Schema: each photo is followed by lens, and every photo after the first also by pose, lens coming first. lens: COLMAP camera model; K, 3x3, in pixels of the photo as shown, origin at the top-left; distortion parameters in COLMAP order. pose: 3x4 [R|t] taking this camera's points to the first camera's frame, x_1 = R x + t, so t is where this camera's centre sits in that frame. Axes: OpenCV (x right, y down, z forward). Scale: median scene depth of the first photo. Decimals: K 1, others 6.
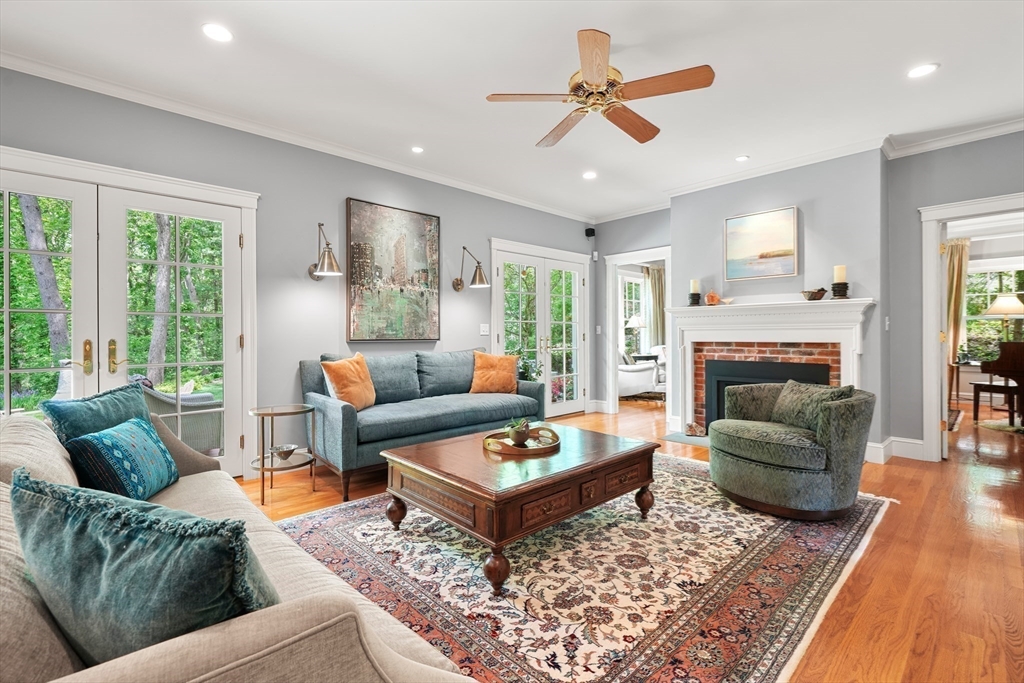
lens RADIAL K [[451.4, 0, 514.1], [0, 451.4, 334.0], [0, 0, 1]] dist [-0.002410, -0.000927]
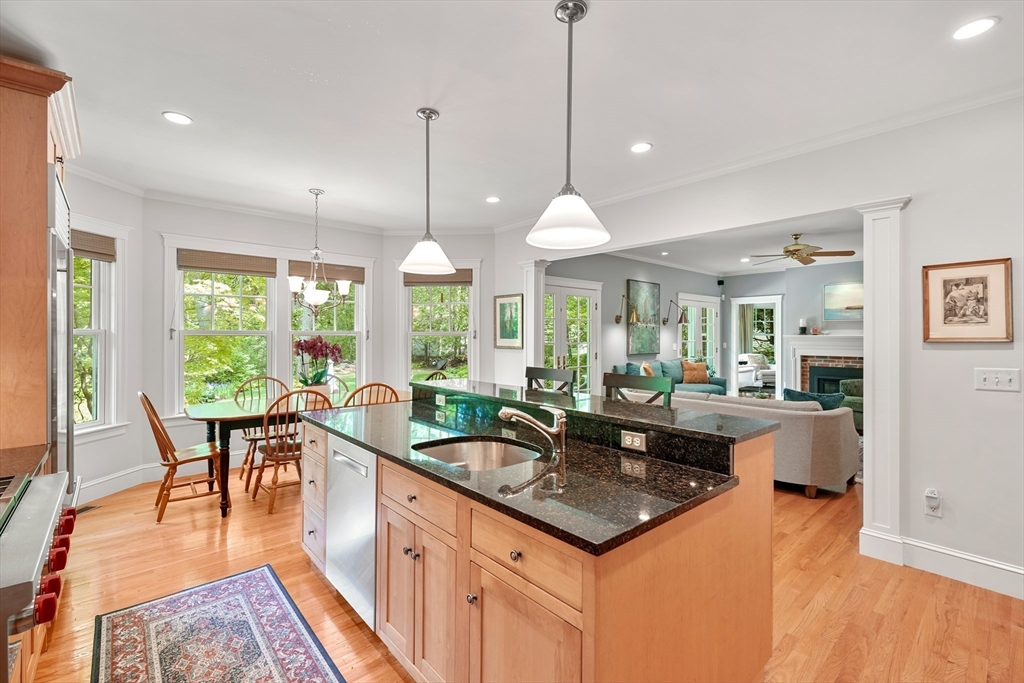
lens RADIAL K [[433.9, 0, 516.5], [0, 433.9, 336.0], [0, 0, 1]] dist [-0.000082, 0.001014]
pose [[0.999346, 0.007639, -0.035353, -0.738680], [-0.007533, 0.999967, 0.003133, -0.063189], [0.035376, -0.002864, 0.999370, -0.802259]]
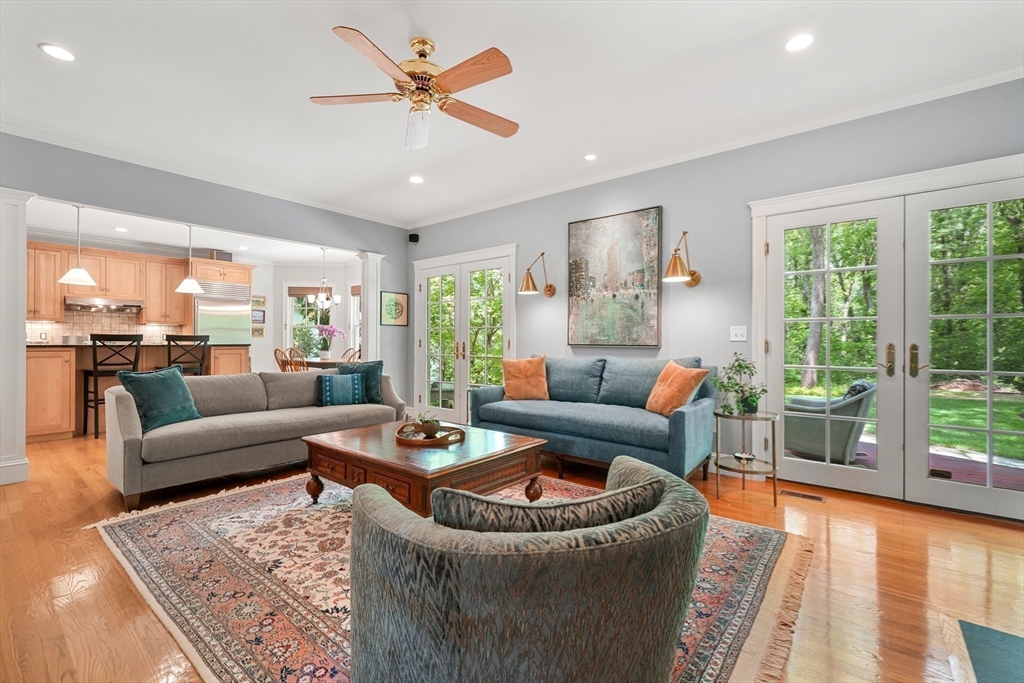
lens RADIAL K [[433.9, 0, 502.6], [0, 433.9, 342.1], [0, 0, 1]] dist [-0.000082, 0.001014]
pose [[0.136467, 0.007763, -0.990614, 0.697250], [-0.001073, 0.999970, 0.007689, -0.001423], [0.990644, 0.000014, 0.136472, 0.645824]]
